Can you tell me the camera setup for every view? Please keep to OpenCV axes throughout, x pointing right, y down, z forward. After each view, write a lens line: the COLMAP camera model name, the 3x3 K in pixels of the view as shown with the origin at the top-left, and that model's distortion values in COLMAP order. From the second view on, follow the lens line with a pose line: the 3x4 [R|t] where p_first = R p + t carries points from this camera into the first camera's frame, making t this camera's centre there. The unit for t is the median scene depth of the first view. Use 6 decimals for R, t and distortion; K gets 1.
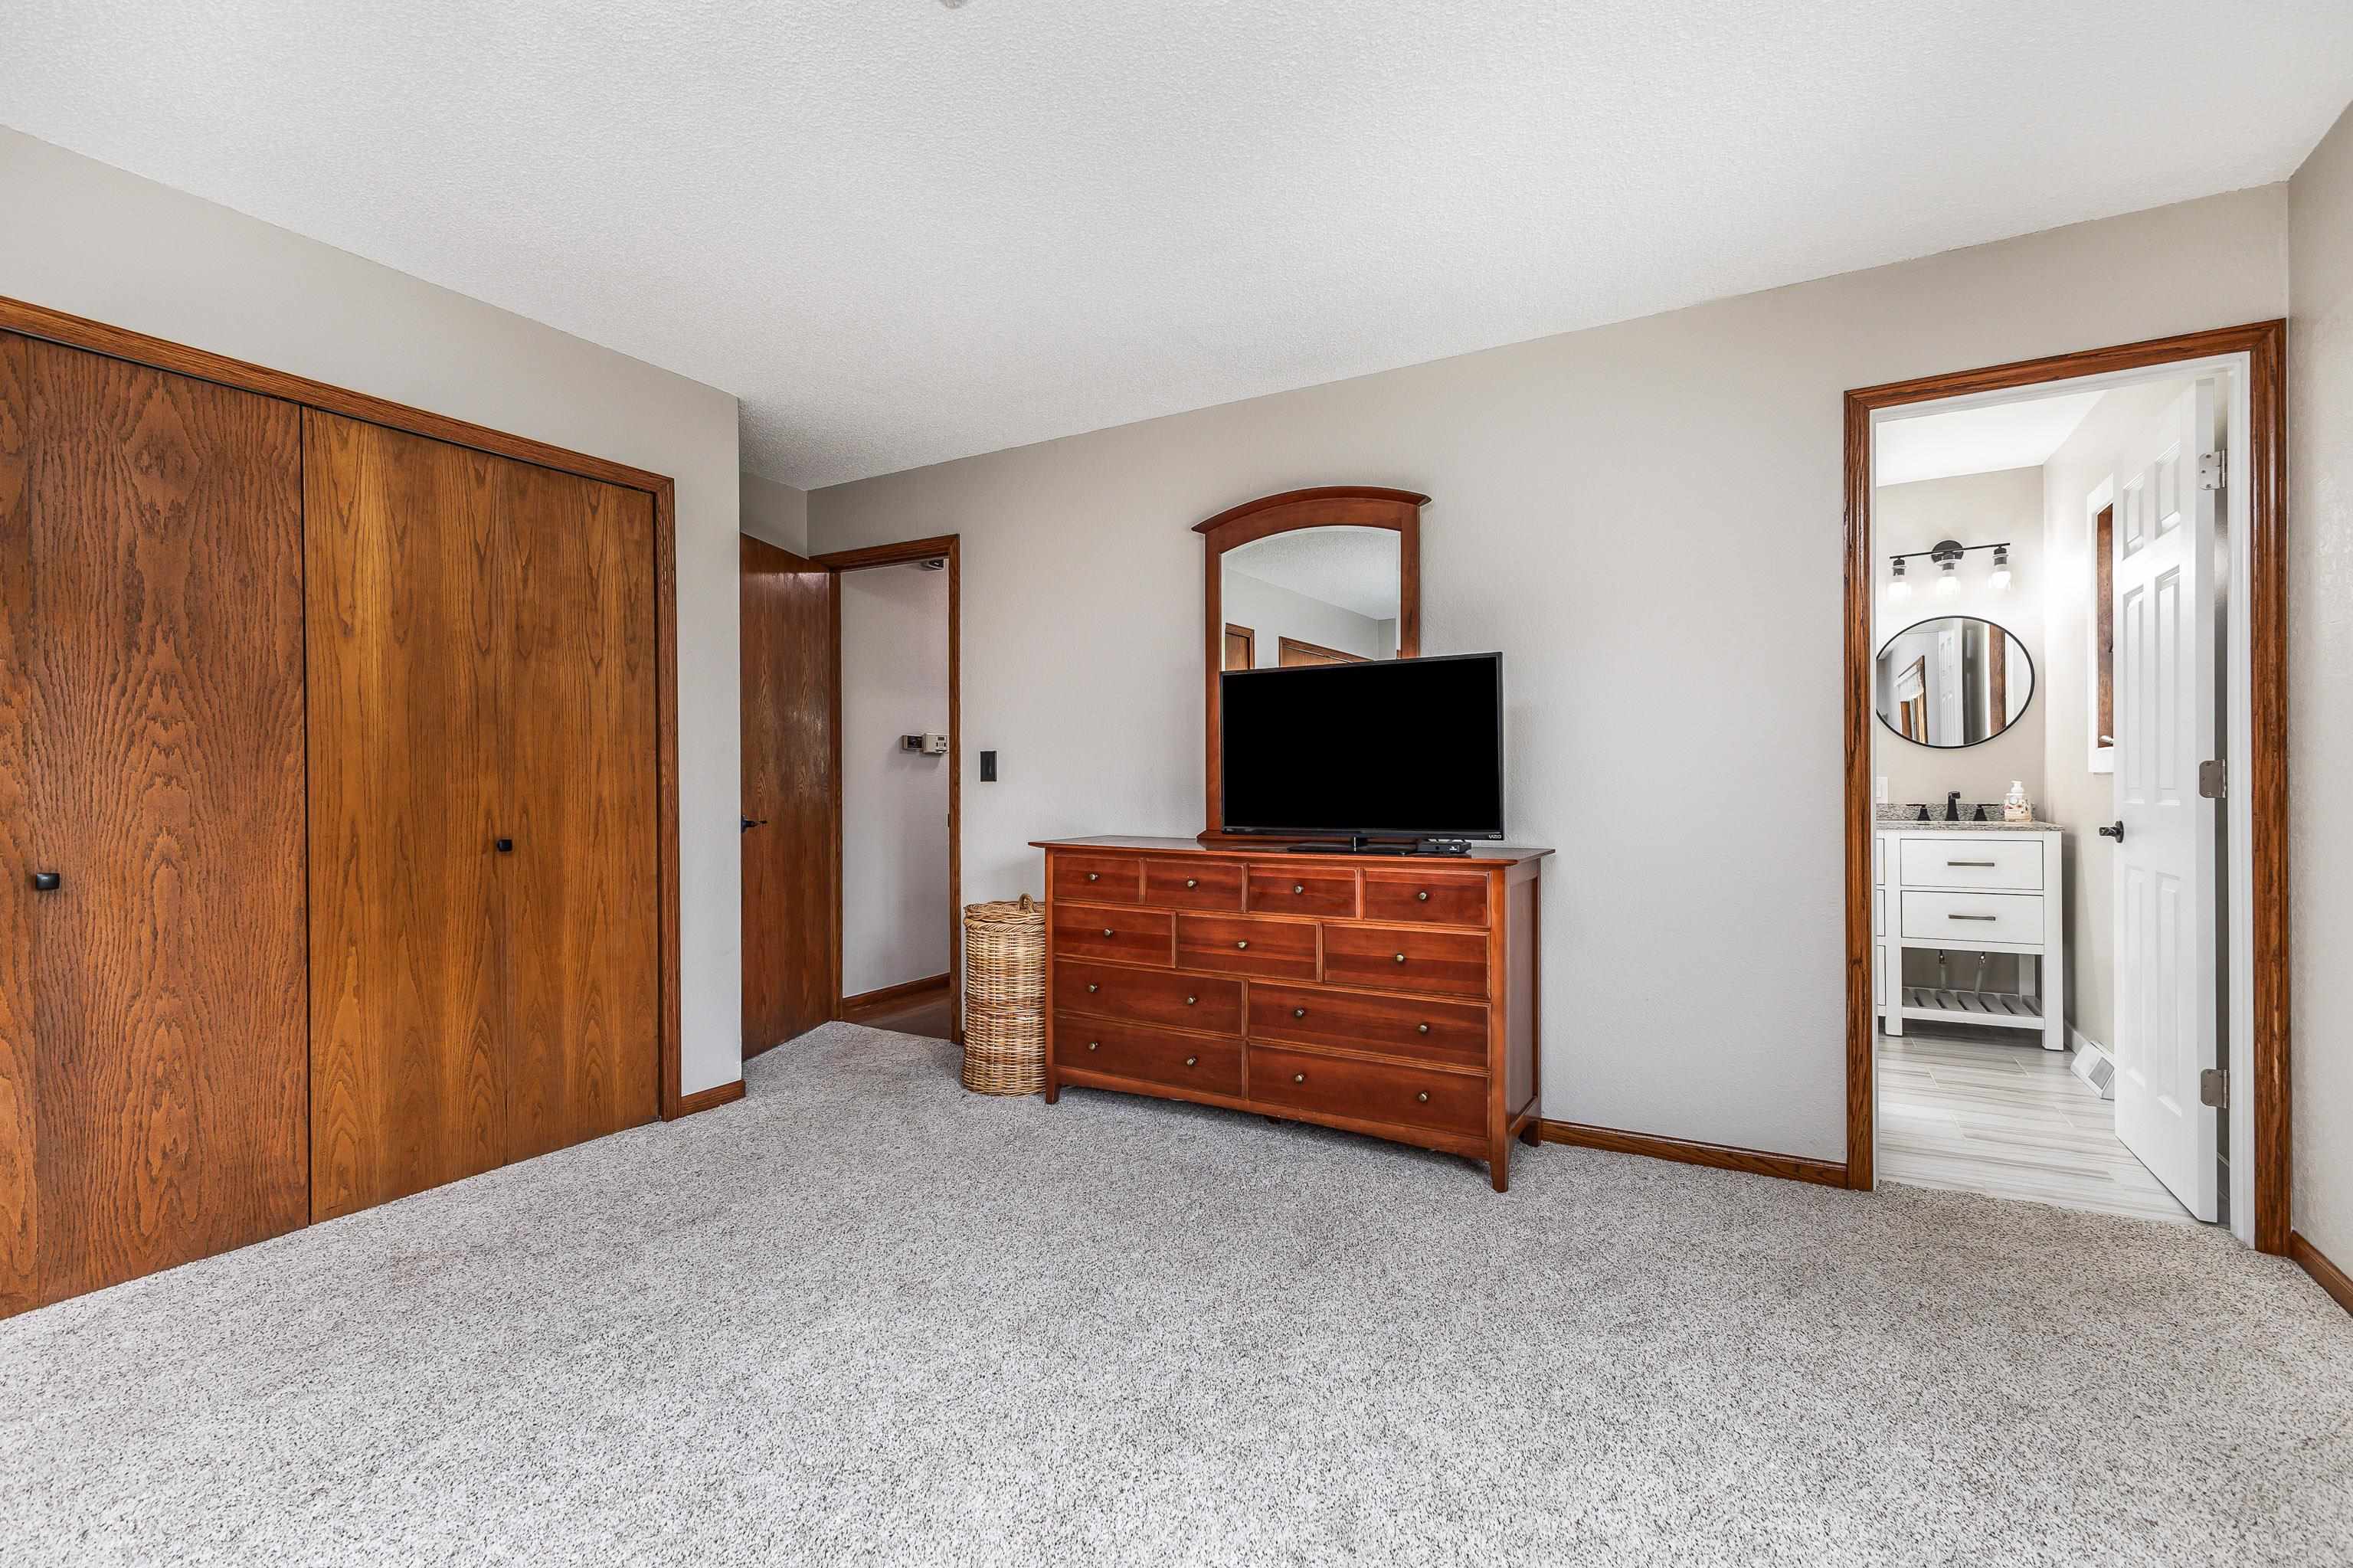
lens RADIAL K [[1032.4, 0, 1181.9], [0, 1032.4, 786.6], [0, 0, 1]] dist [0.004629, -0.000408]
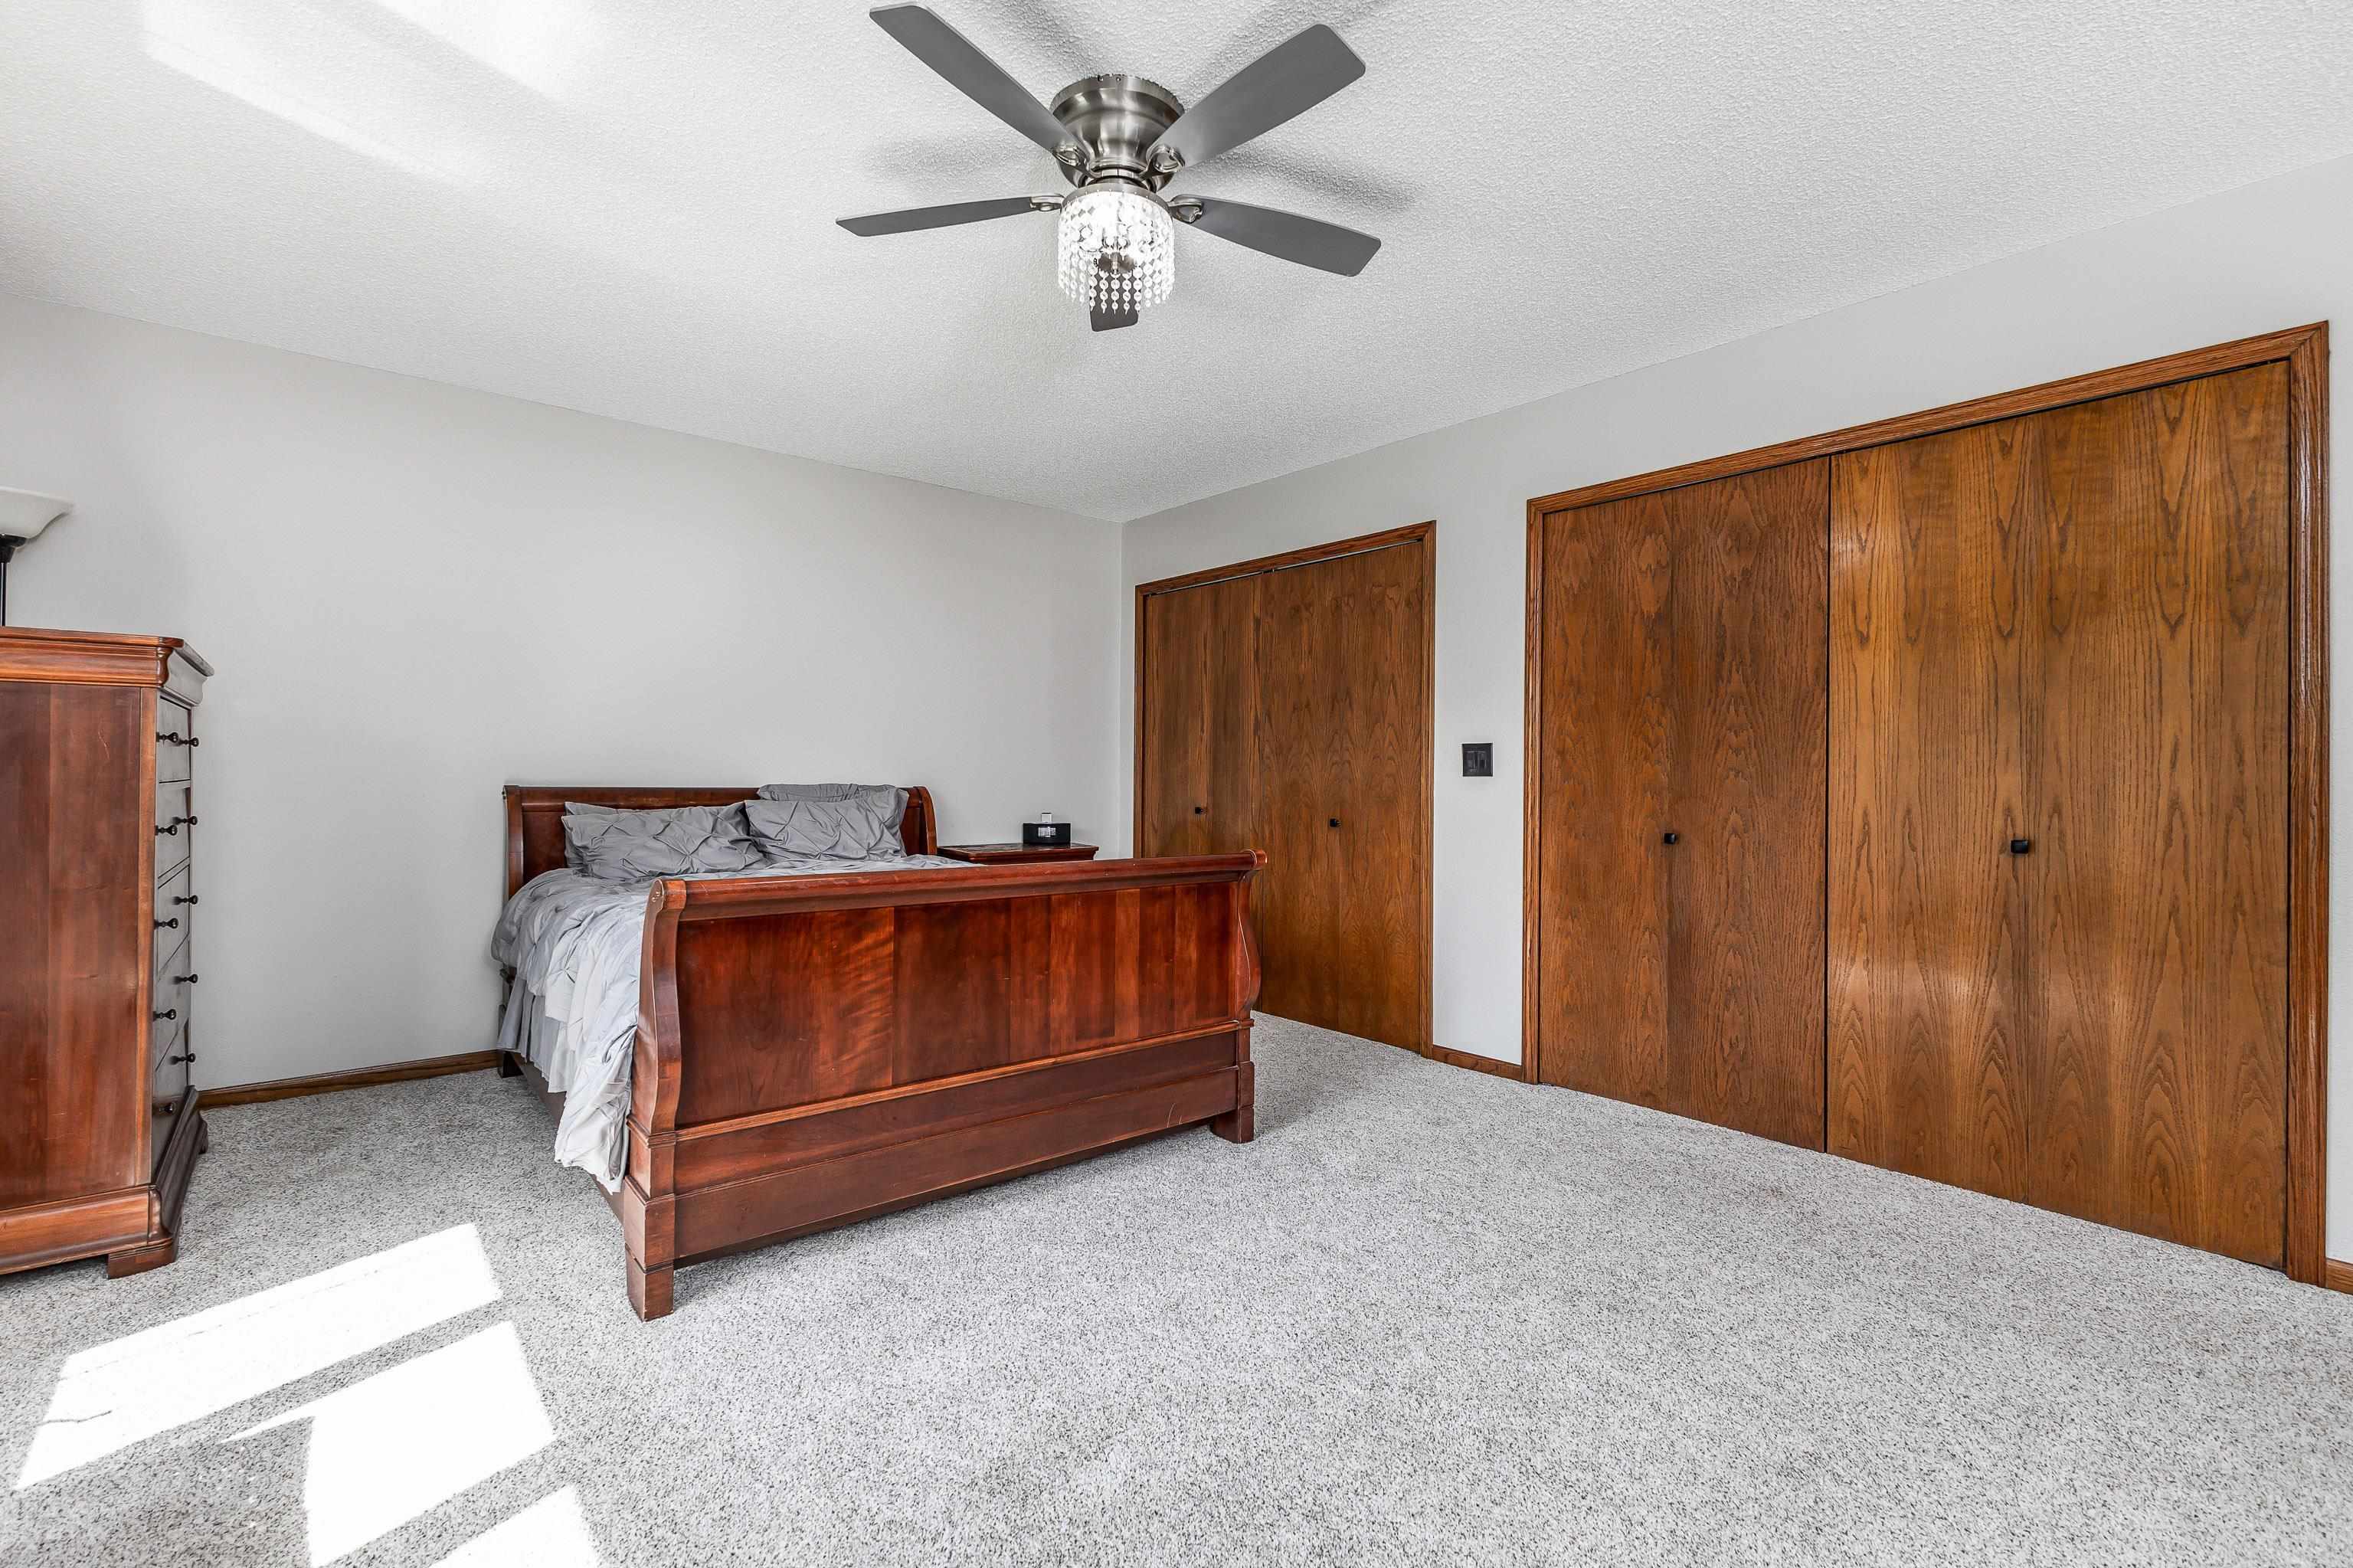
lens RADIAL K [[1032.4, 0, 1184.1], [0, 1032.4, 772.6], [0, 0, 1]] dist [0.004629, -0.000408]
pose [[-0.346437, 0.002300, -0.938070, 0.468138], [-0.007485, 0.999958, 0.005216, -0.007257], [0.938043, 0.008828, -0.346405, 0.662481]]
